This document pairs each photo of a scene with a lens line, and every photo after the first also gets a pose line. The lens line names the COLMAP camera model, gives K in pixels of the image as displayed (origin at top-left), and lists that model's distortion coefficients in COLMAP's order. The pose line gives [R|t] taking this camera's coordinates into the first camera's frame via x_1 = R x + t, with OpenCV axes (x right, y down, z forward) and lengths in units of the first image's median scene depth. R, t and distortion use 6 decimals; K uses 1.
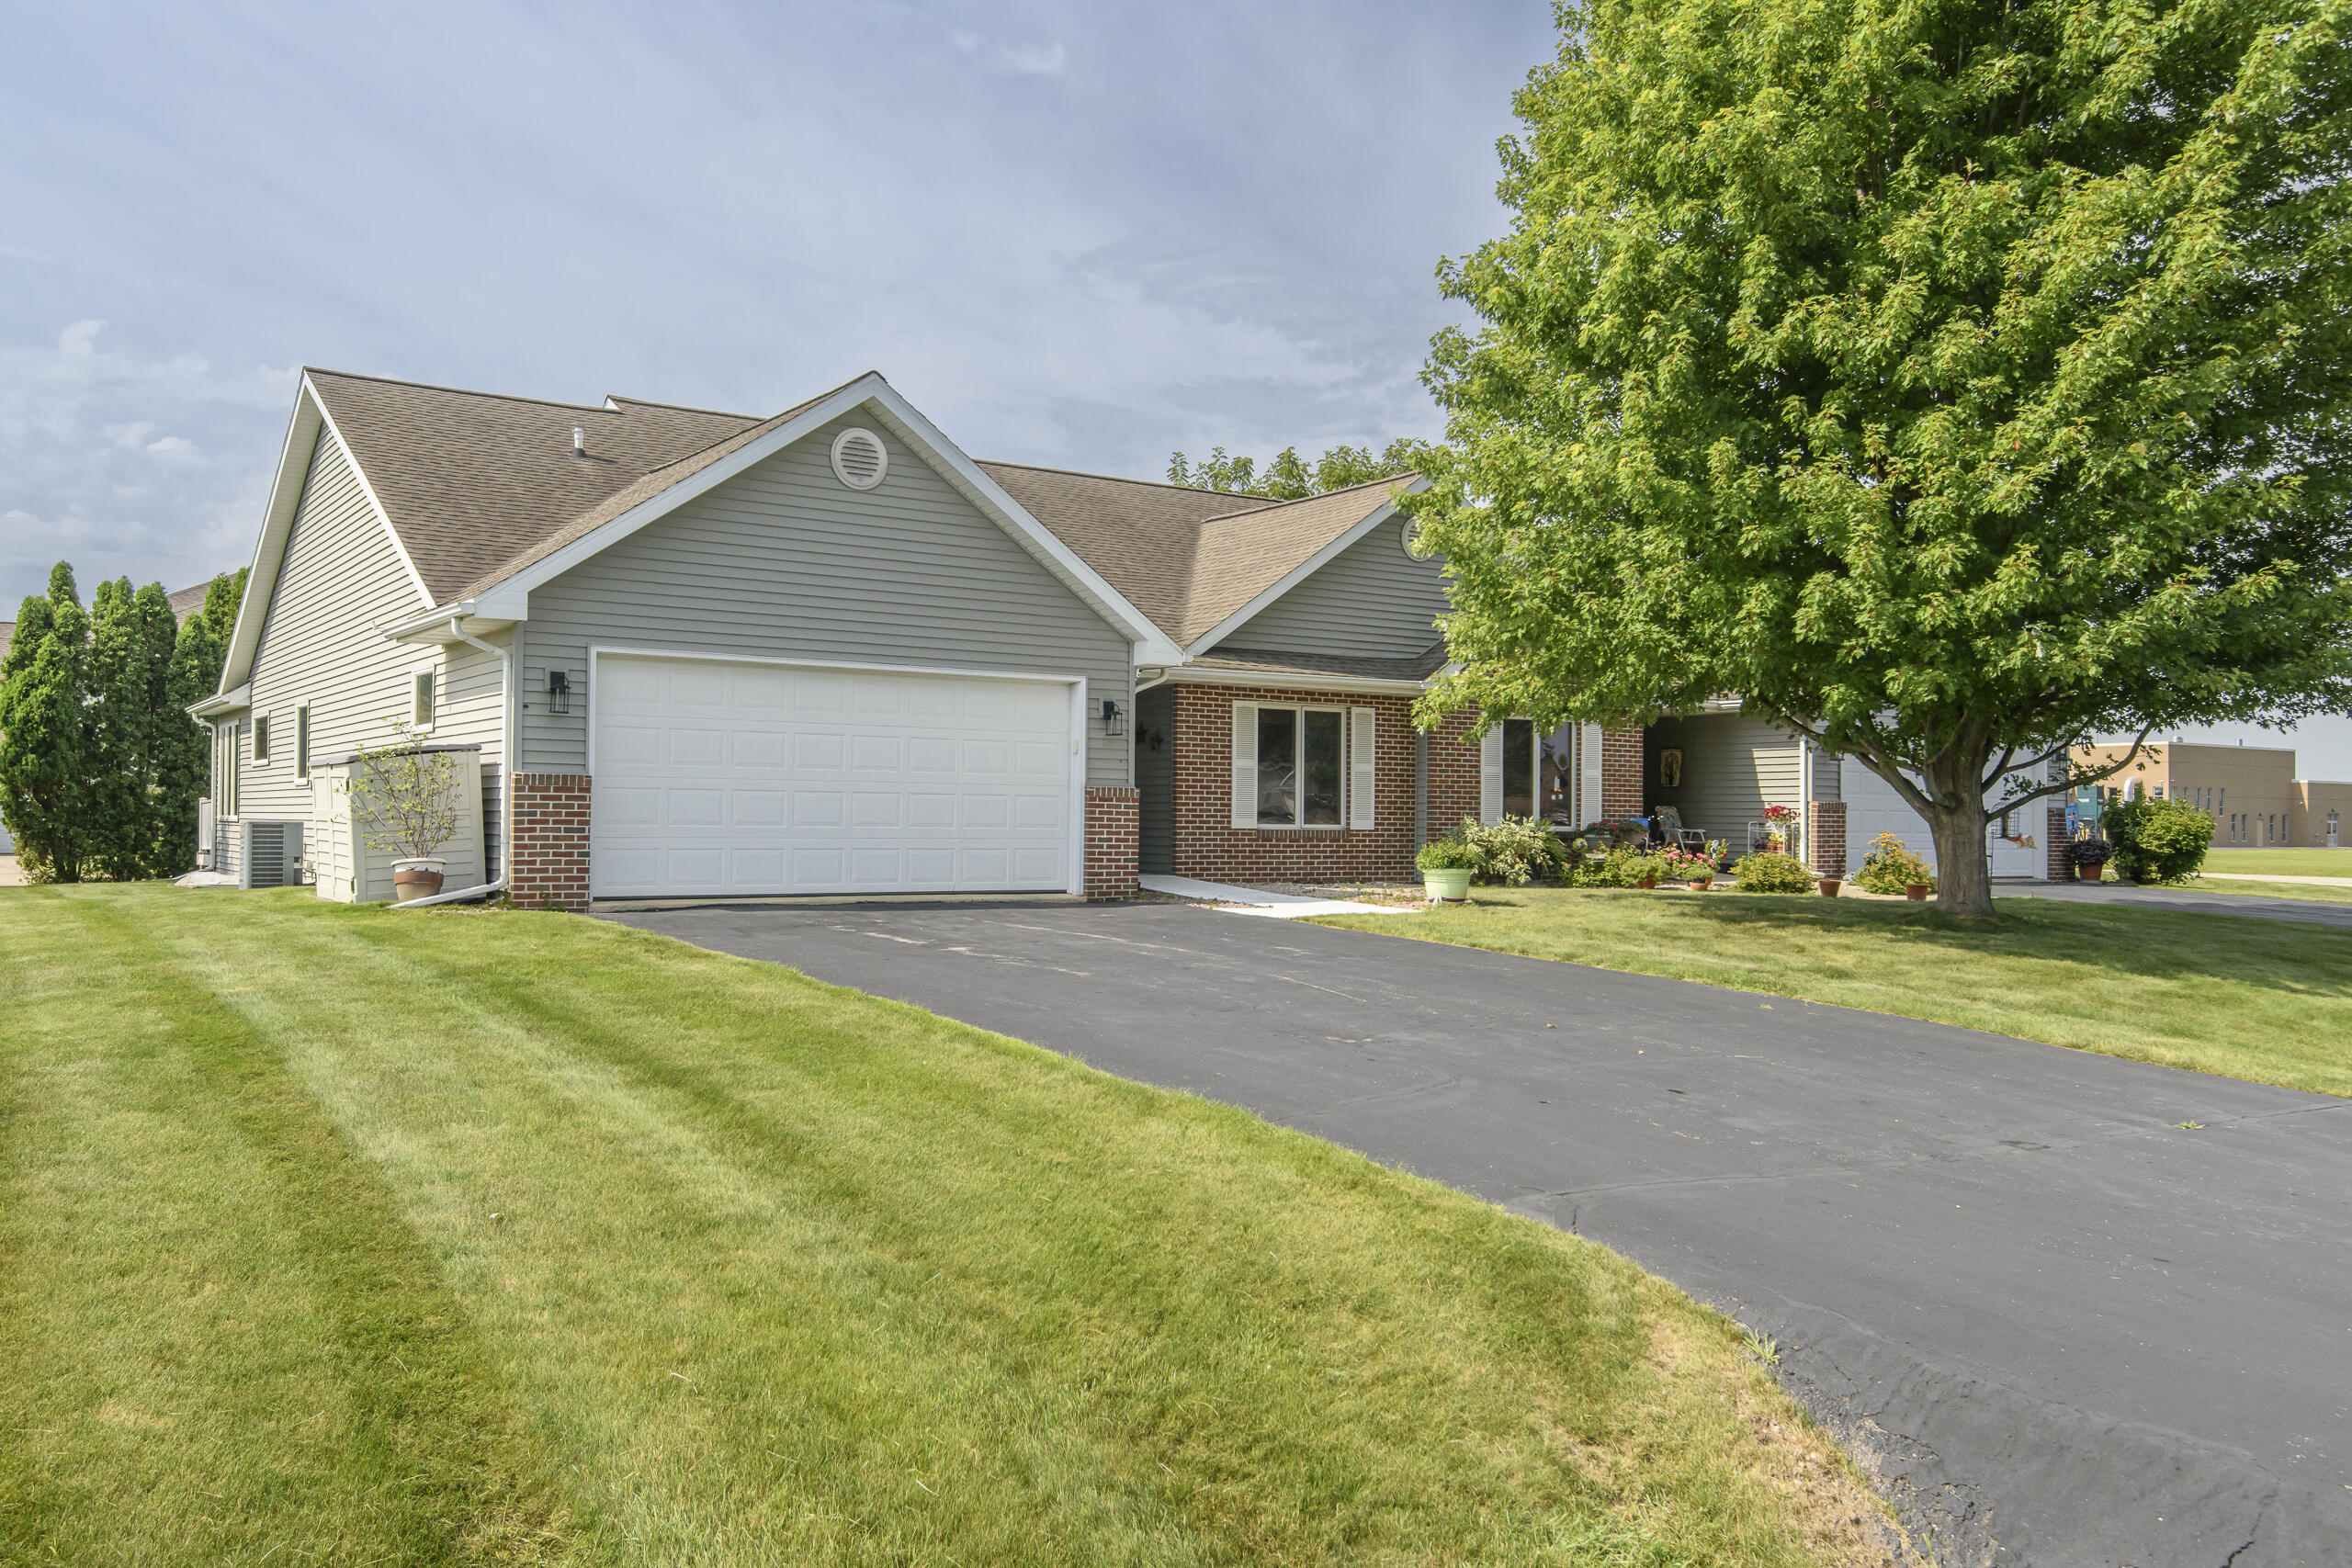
lens RADIAL K [[1809.0, 0, 1175.4], [0, 1809.0, 745.0], [0, 0, 1]] dist [0.056621, 0.000635]
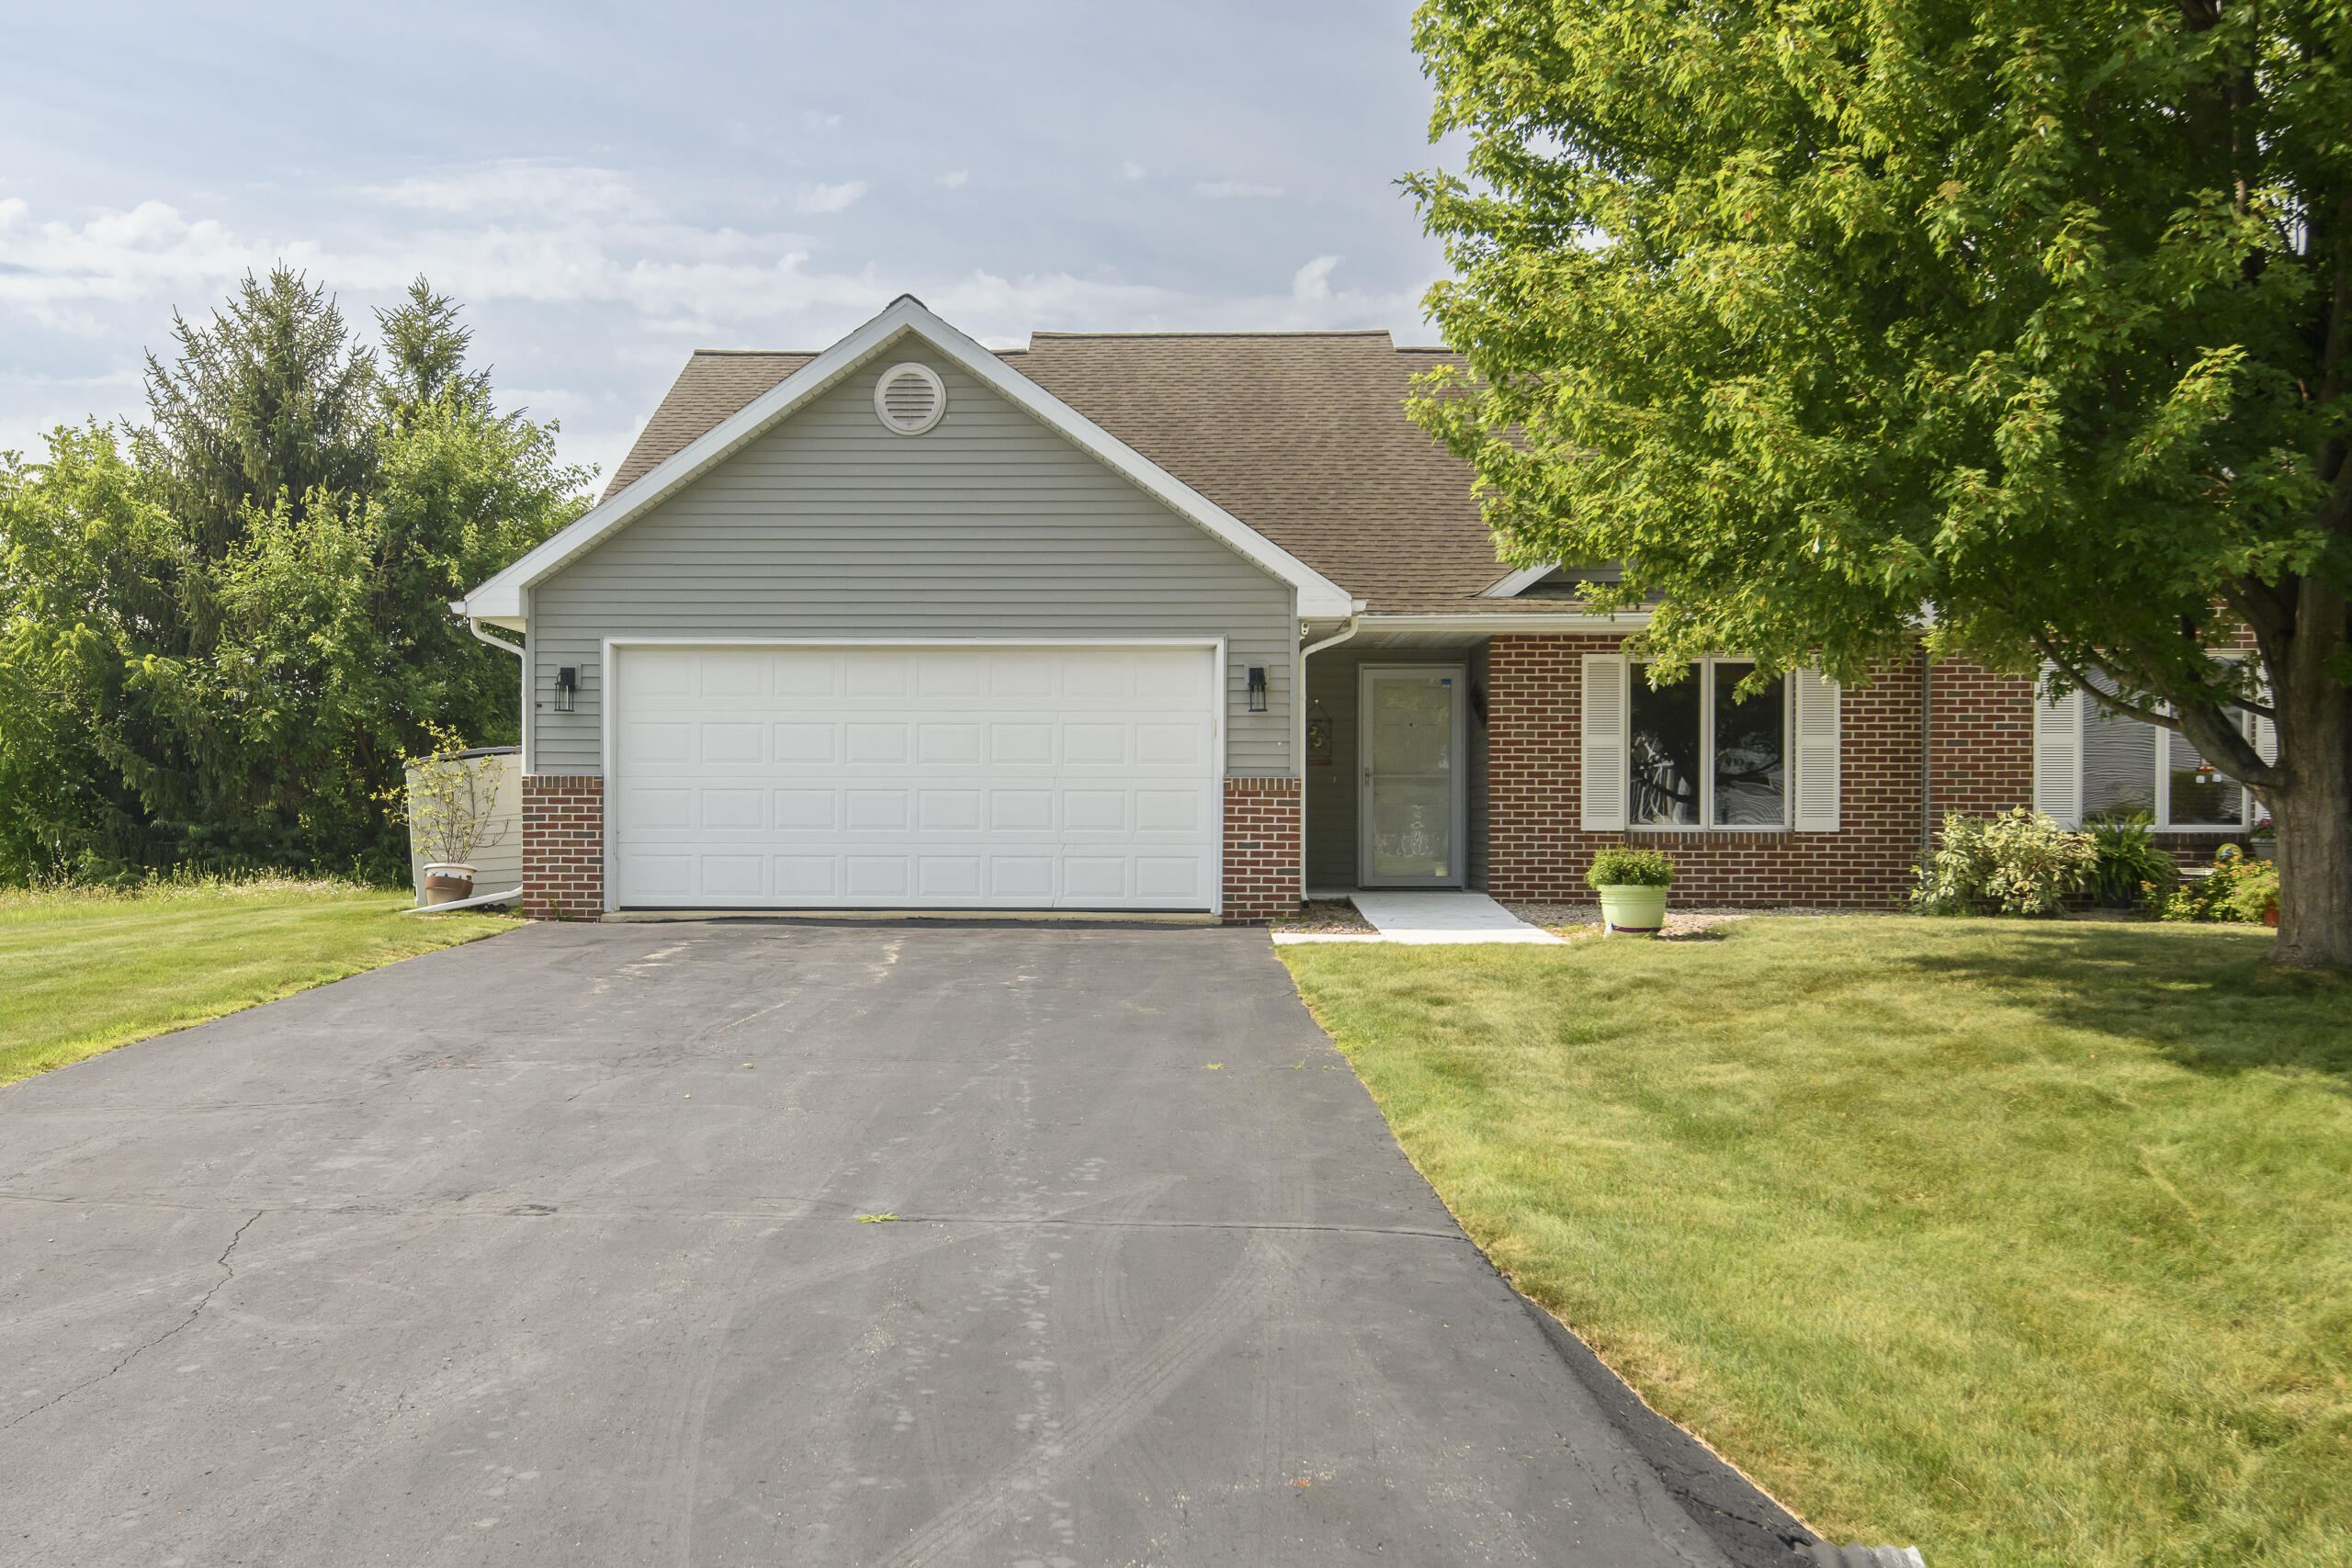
lens RADIAL K [[2454.3, 0, 1176.0], [0, 2454.3, 784.0], [0, 0, 1]] dist [0.001892, 0.000880]
pose [[0.817874, -0.016313, -0.575166, 0.545610], [0.030238, 0.999435, 0.014652, 0.009249], [0.574602, -0.029376, 0.817906, 0.115119]]
